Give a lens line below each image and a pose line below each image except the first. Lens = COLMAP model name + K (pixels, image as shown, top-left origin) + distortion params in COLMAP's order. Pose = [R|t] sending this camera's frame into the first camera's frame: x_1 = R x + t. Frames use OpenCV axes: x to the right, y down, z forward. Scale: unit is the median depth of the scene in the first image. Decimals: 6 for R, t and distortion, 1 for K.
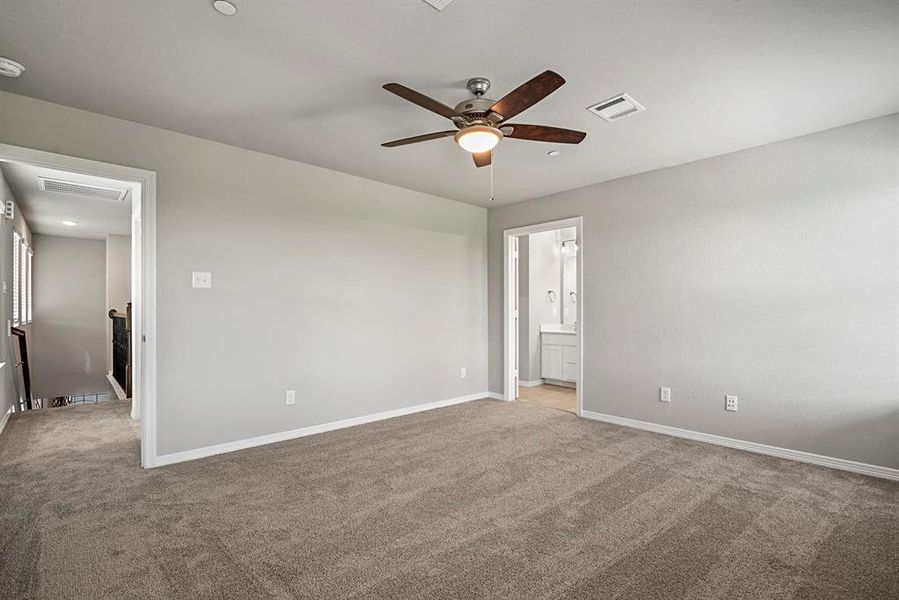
lens RADIAL K [[447.6, 0, 474.8], [0, 447.6, 302.8], [0, 0, 1]] dist [-0.000982, -0.000045]
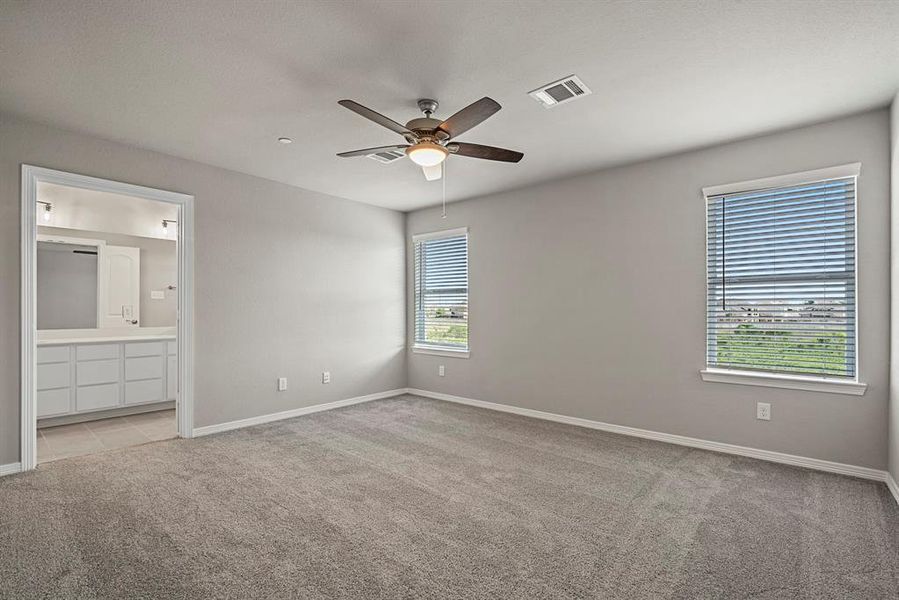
lens RADIAL K [[405.7, 0, 448.6], [0, 405.7, 309.9], [0, 0, 1]] dist [-0.001212, -0.000266]
pose [[-0.113792, 0.007493, 0.993476, -0.702072], [-0.013192, 0.999872, -0.009052, 0.023294], [-0.993417, -0.014136, -0.113679, 0.770363]]
